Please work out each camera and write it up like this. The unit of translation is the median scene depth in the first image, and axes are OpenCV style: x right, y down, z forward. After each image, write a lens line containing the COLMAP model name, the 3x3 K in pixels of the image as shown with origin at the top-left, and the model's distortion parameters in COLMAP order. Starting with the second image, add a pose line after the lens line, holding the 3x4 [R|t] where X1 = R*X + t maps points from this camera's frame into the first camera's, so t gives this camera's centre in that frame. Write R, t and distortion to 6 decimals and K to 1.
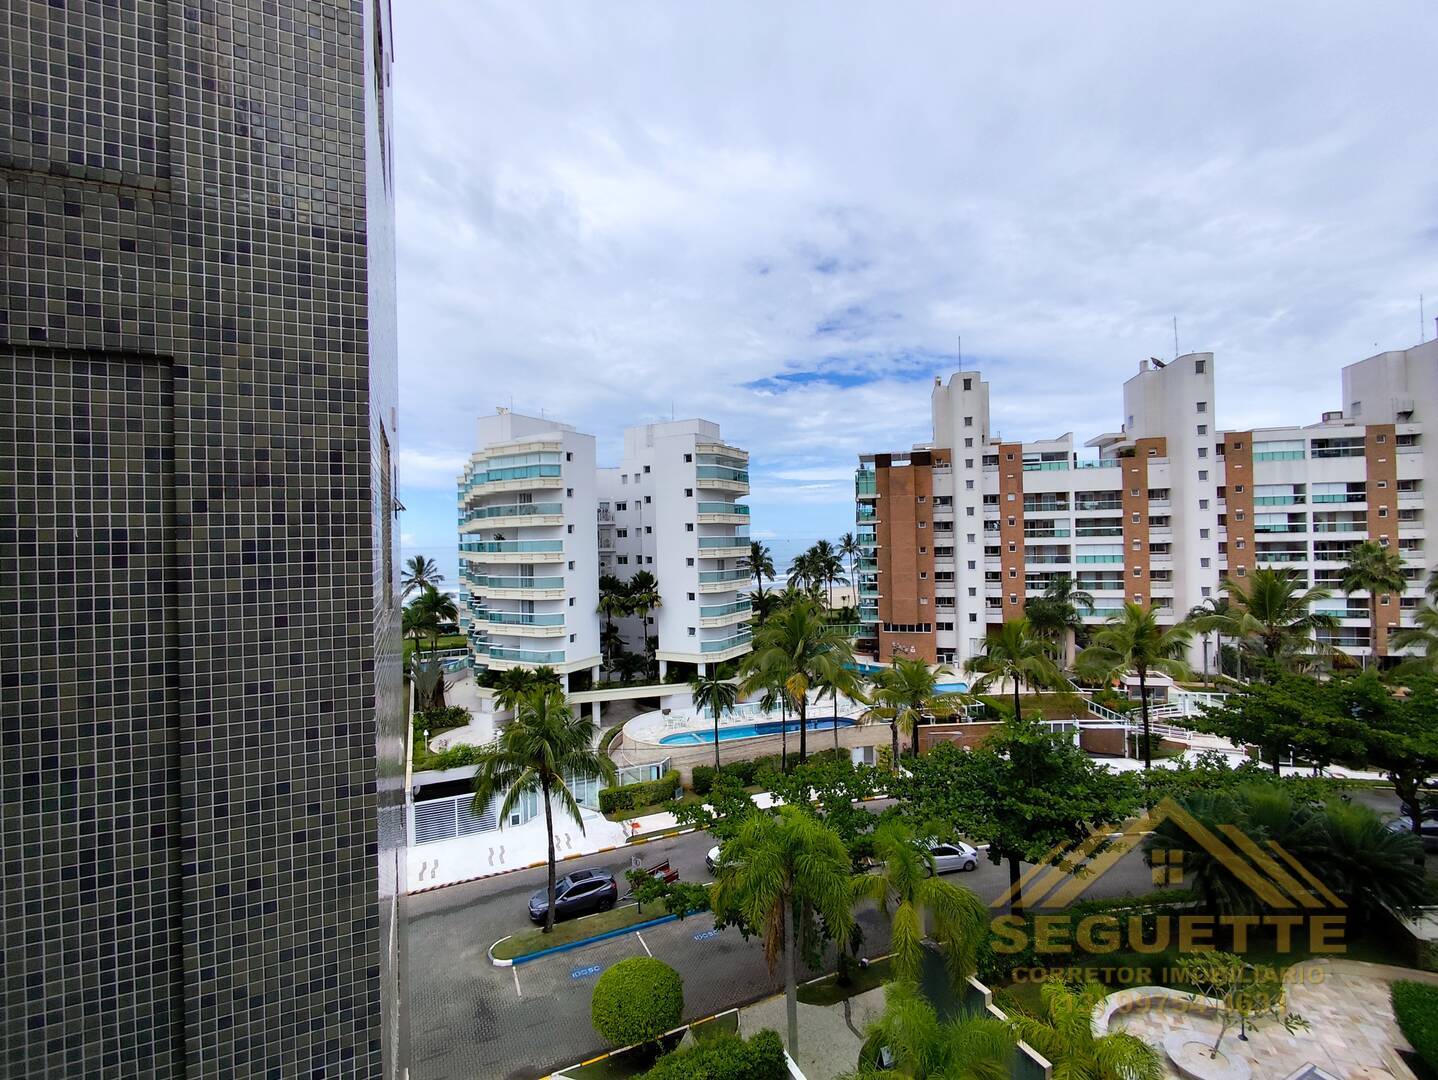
lens RADIAL K [[657.5, 0, 719.3], [0, 657.5, 538.1], [0, 0, 1]] dist [-0.000846, -0.001049]
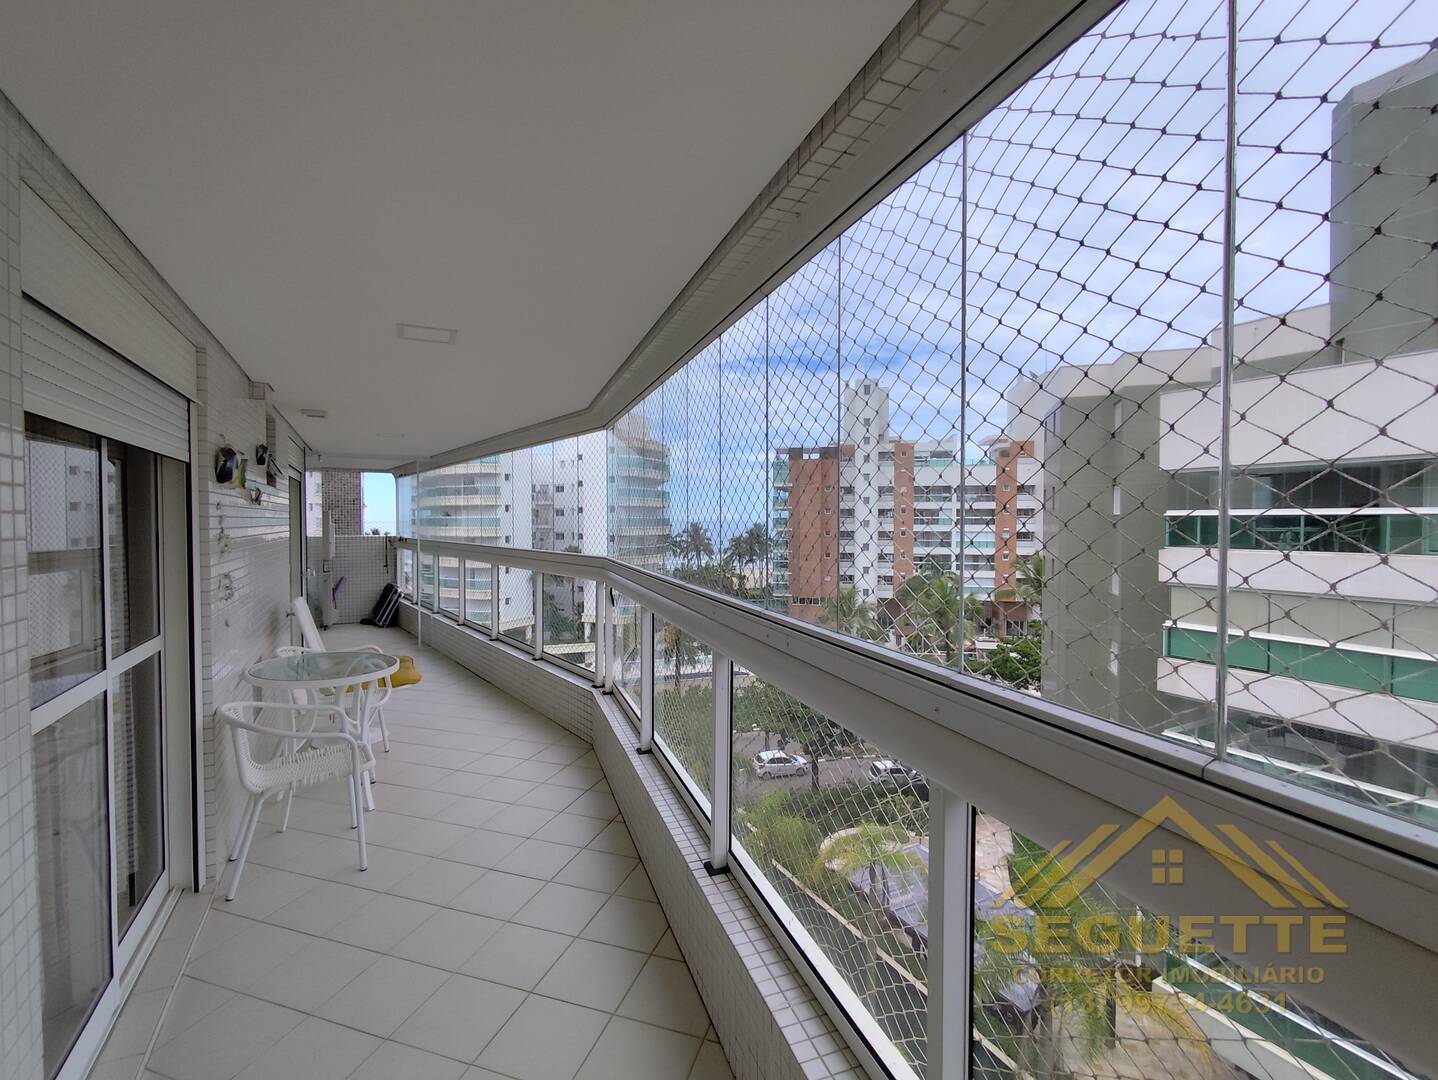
lens RADIAL K [[657.5, 0, 717.7], [0, 657.5, 539.6], [0, 0, 1]] dist [-0.000846, -0.001049]
pose [[0.998703, 0.021260, 0.046260, 0.068755], [-0.022707, 0.999262, 0.030978, -0.002030], [-0.045568, -0.031988, 0.998449, -0.136608]]
